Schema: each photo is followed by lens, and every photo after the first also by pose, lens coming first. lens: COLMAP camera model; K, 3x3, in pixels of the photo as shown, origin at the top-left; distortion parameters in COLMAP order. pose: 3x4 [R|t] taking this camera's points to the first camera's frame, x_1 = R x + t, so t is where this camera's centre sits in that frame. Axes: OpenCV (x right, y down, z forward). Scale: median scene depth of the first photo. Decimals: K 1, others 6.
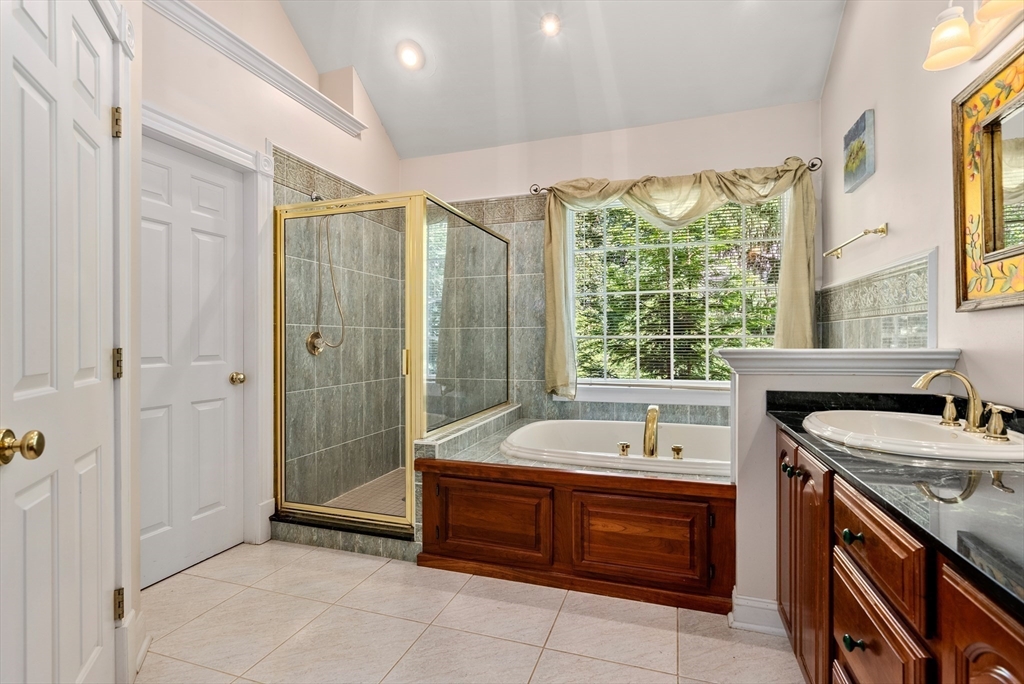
lens RADIAL K [[471.3, 0, 516.9], [0, 471.3, 342.2], [0, 0, 1]] dist [-0.011289, 0.004387]
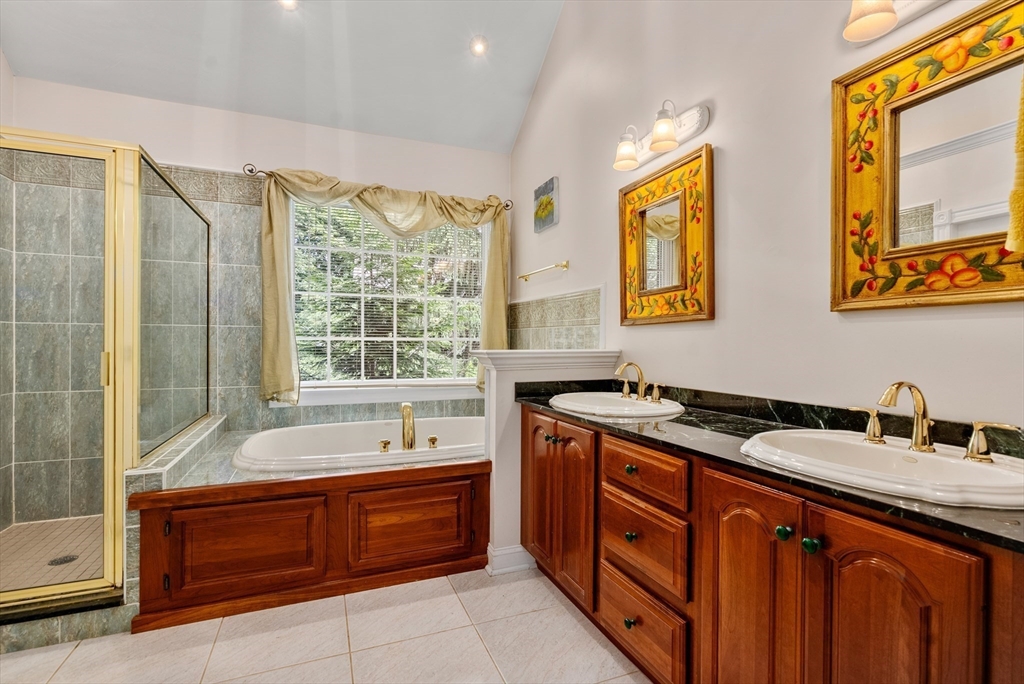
lens RADIAL K [[471.3, 0, 507.2], [0, 471.3, 347.0], [0, 0, 1]] dist [-0.011289, 0.004387]
pose [[0.764366, 0.001384, 0.644781, -0.236193], [-0.005468, 0.999976, 0.004335, 0.000798], [-0.644760, -0.006839, 0.764355, 0.025614]]
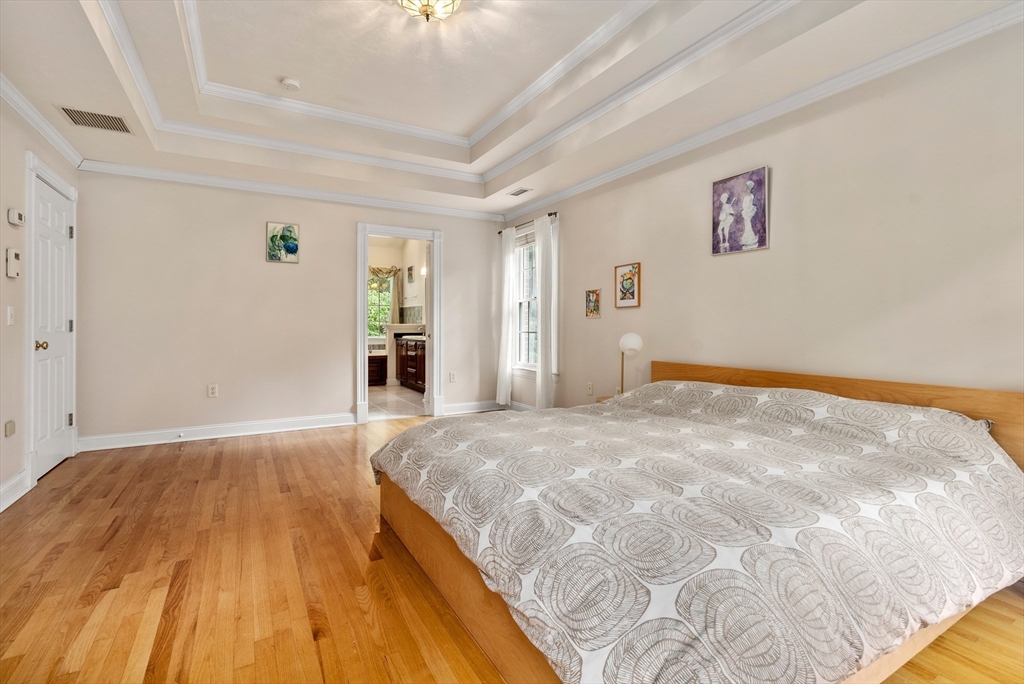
lens RADIAL K [[471.3, 0, 531.2], [0, 471.3, 341.2], [0, 0, 1]] dist [-0.011289, 0.004387]
pose [[0.642009, -0.012623, 0.766593, -1.632803], [-0.006908, 0.999729, 0.022248, 0.054940], [-0.766666, -0.019579, 0.641748, -2.284108]]
